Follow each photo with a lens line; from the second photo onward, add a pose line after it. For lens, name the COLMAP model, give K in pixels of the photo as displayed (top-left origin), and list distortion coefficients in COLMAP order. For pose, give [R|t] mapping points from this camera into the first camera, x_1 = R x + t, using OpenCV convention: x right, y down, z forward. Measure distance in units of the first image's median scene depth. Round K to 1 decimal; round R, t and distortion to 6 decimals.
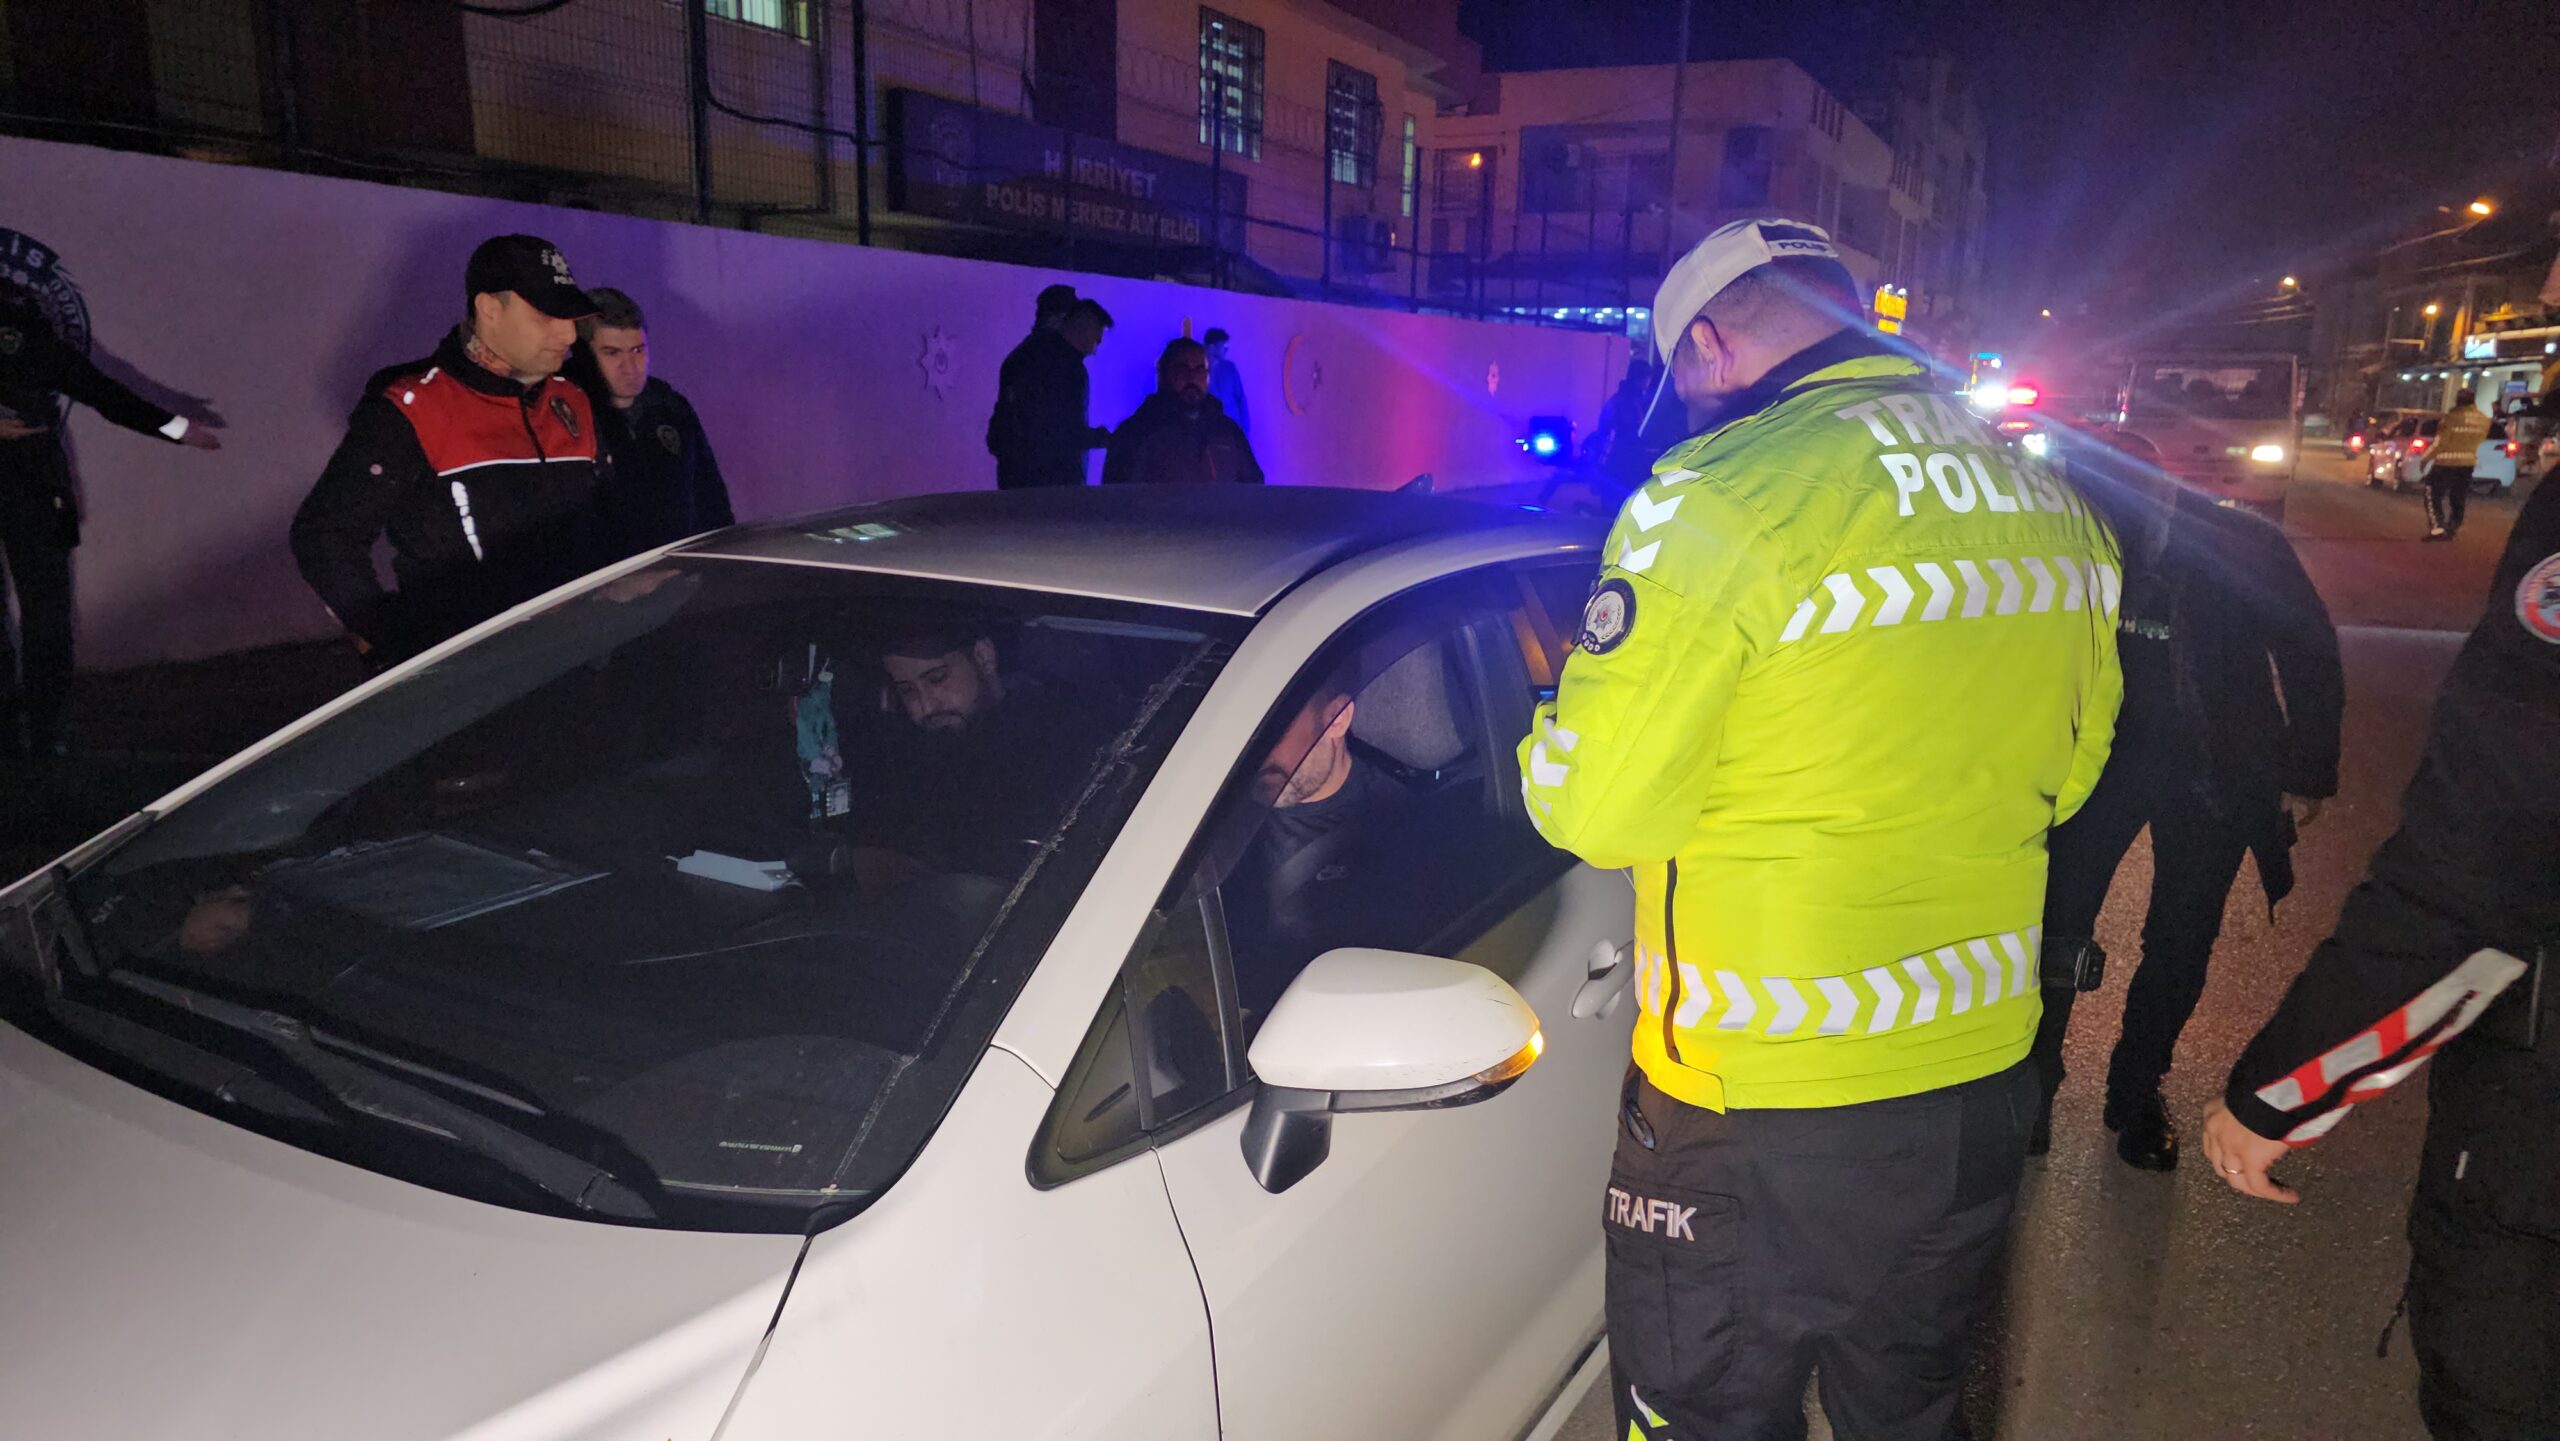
lens RADIAL K [[1705.8, 0, 1294.9], [0, 1705.8, 721.2], [0, 0, 1]] dist [0.079430, -0.089234]
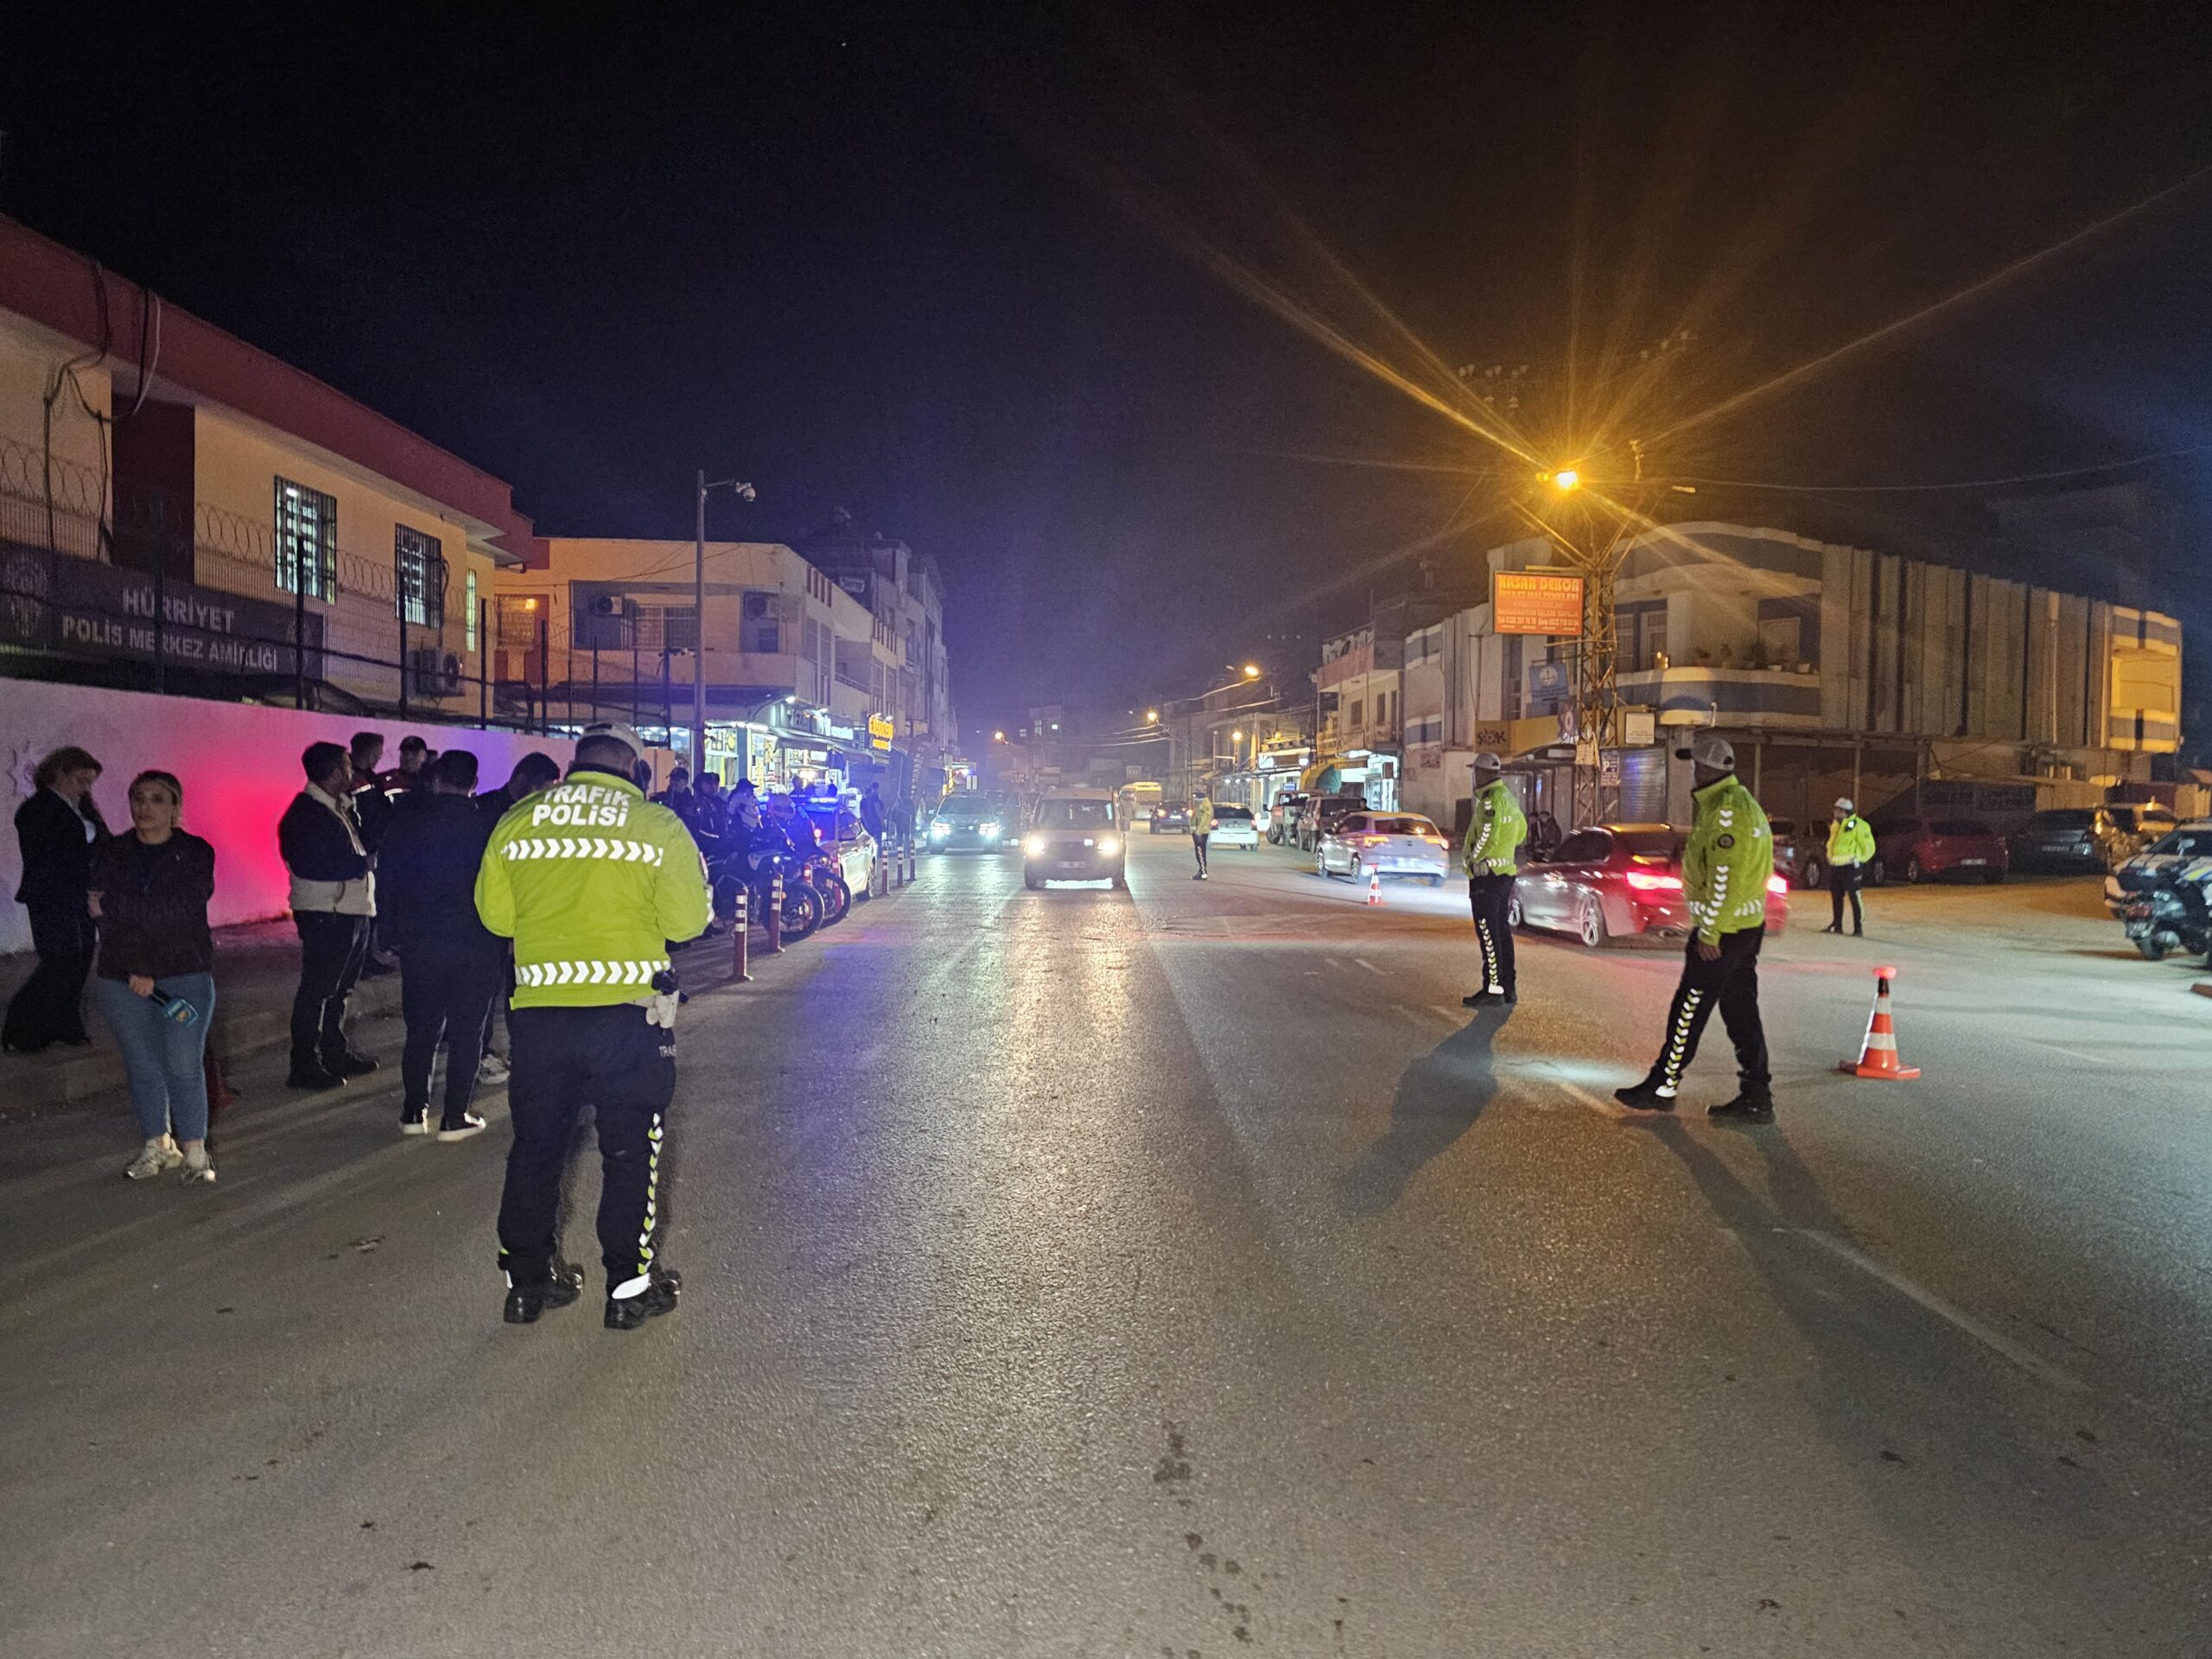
lens RADIAL K [[1474.5, 0, 1165.4], [0, 1474.5, 825.8], [0, 0, 1]] dist [-0.001057, -0.001331]
pose [[0.873934, -0.022449, 0.485526, -0.014436], [0.103727, 0.984534, -0.141185, 0.019920], [-0.474848, 0.173749, 0.862746, -0.092385]]
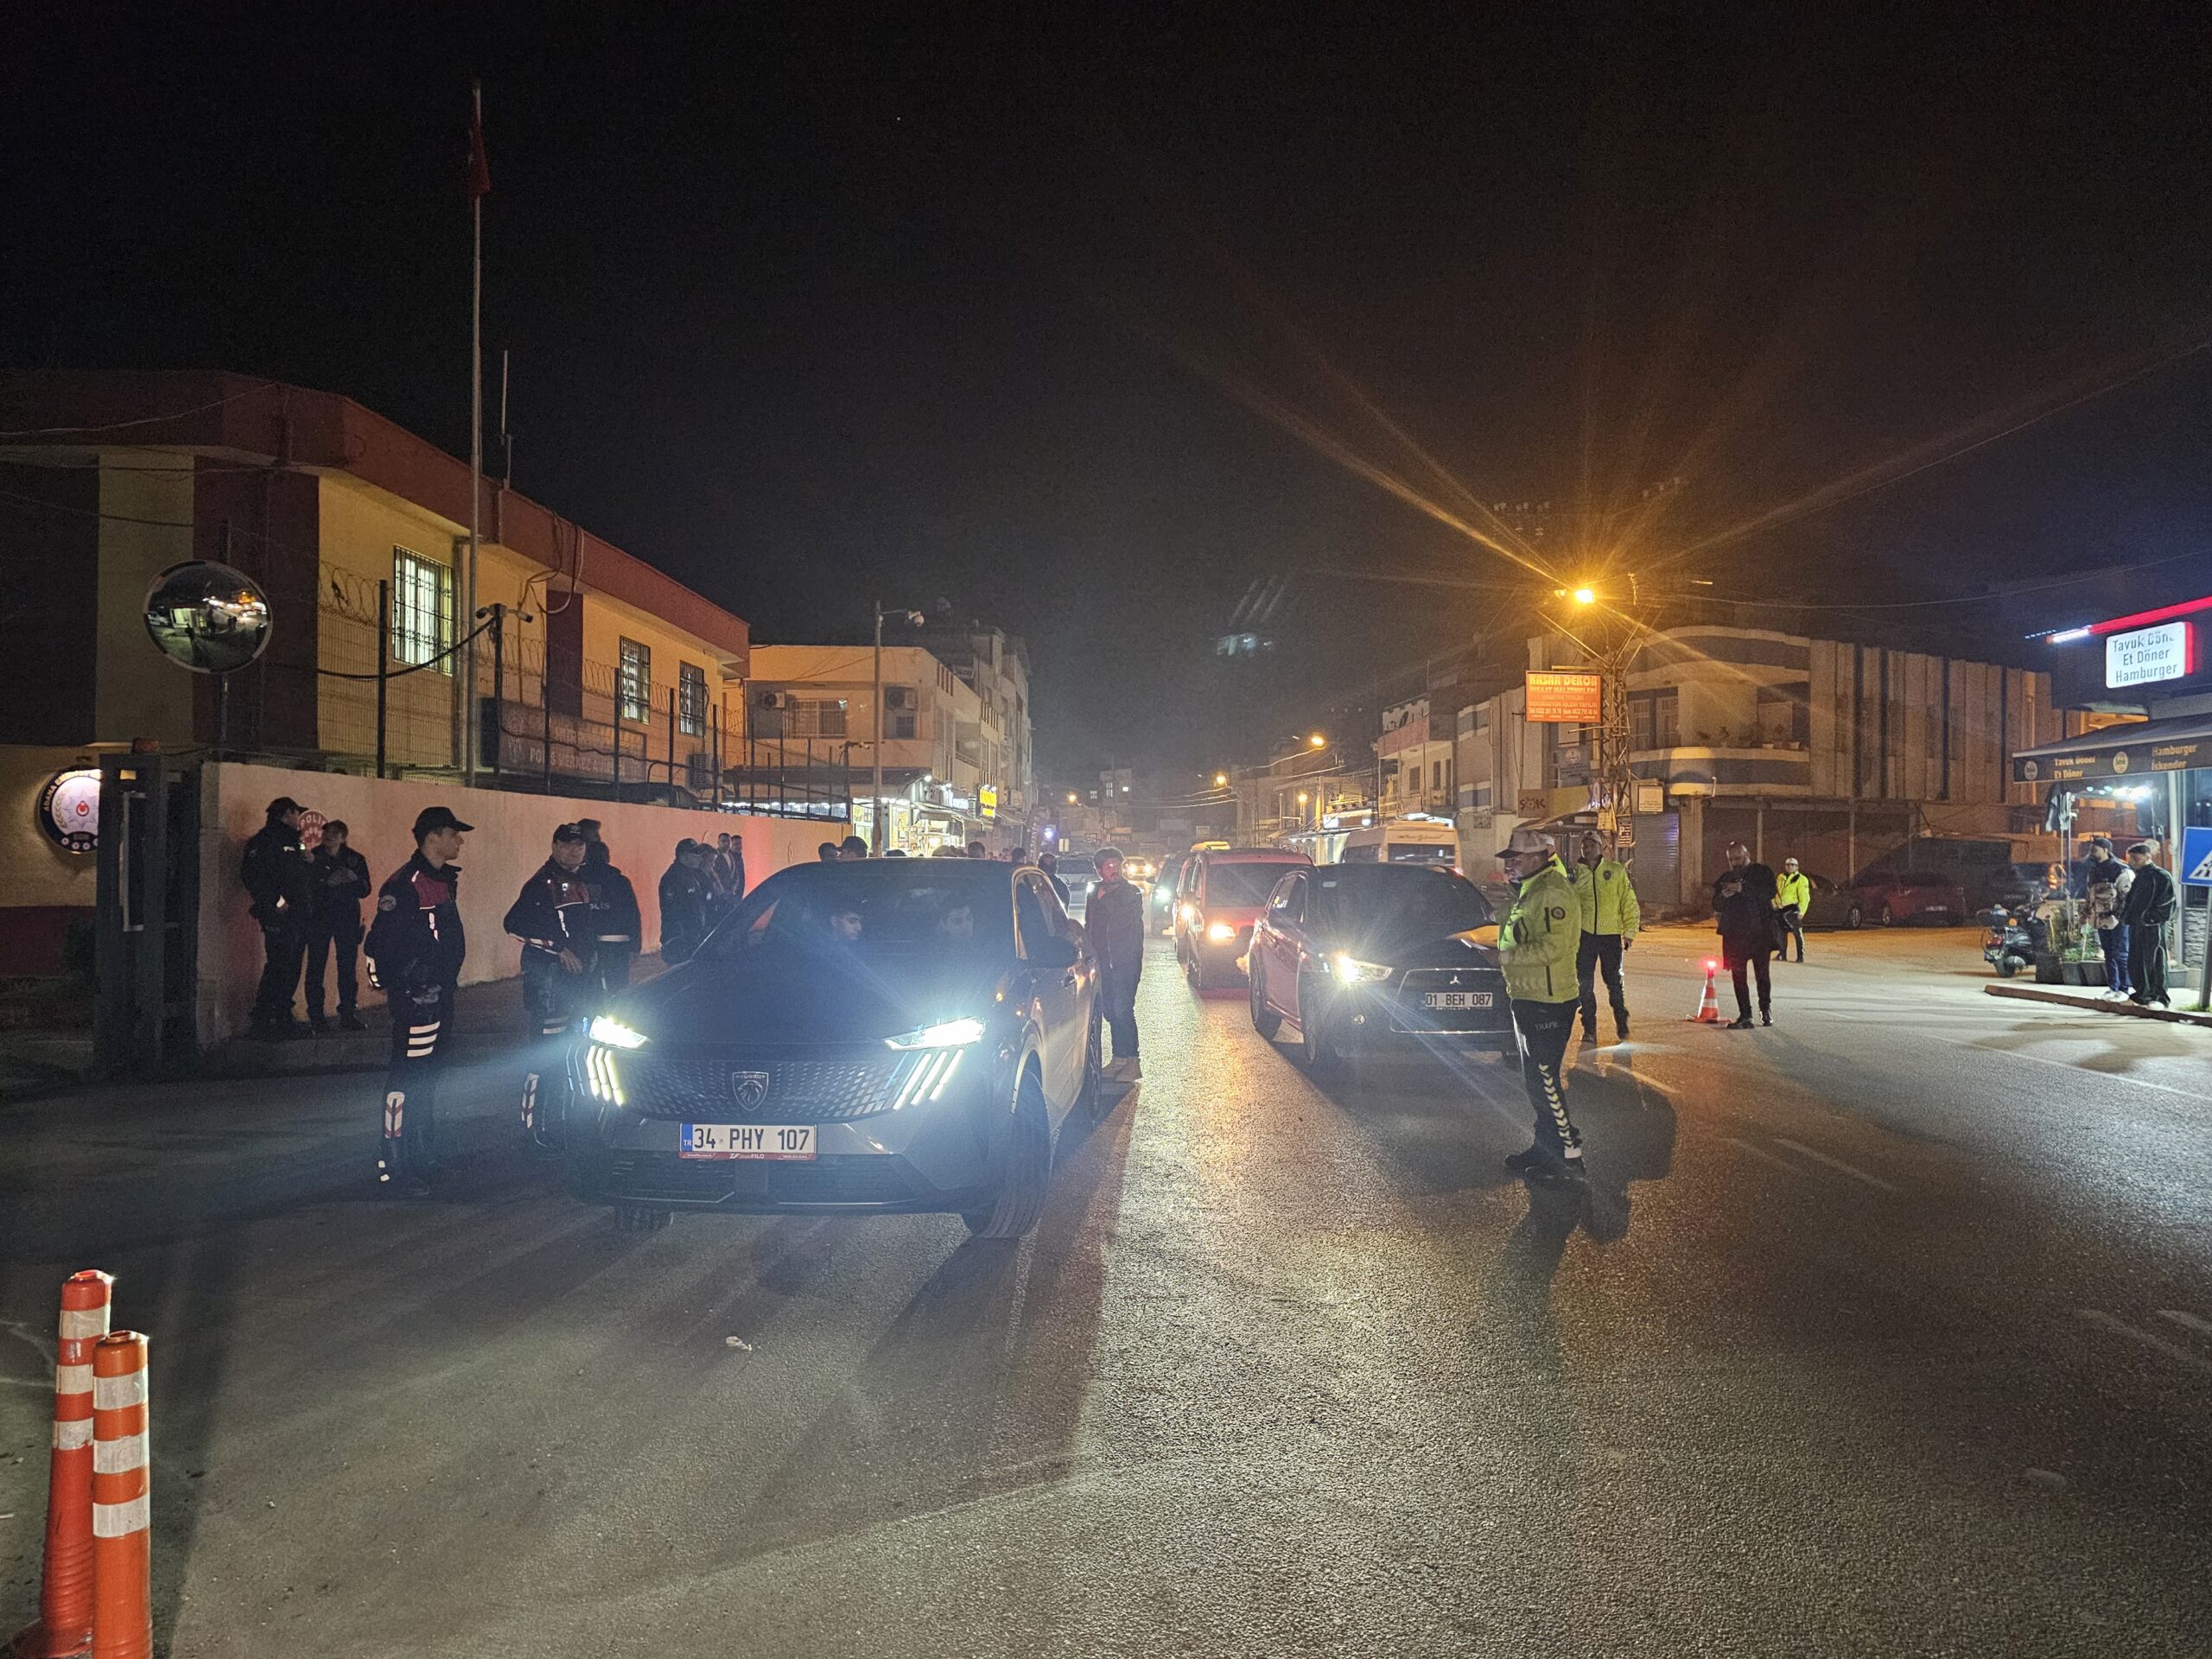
lens RADIAL K [[1502.8, 0, 1106.0], [0, 1502.8, 829.5], [0, 0, 1]] dist [-0.004981, -0.003287]
pose [[0.908541, -0.013879, 0.417565, -0.193820], [0.099443, 0.977908, -0.183865, 0.059636], [-0.405789, 0.208573, 0.889850, -0.344138]]
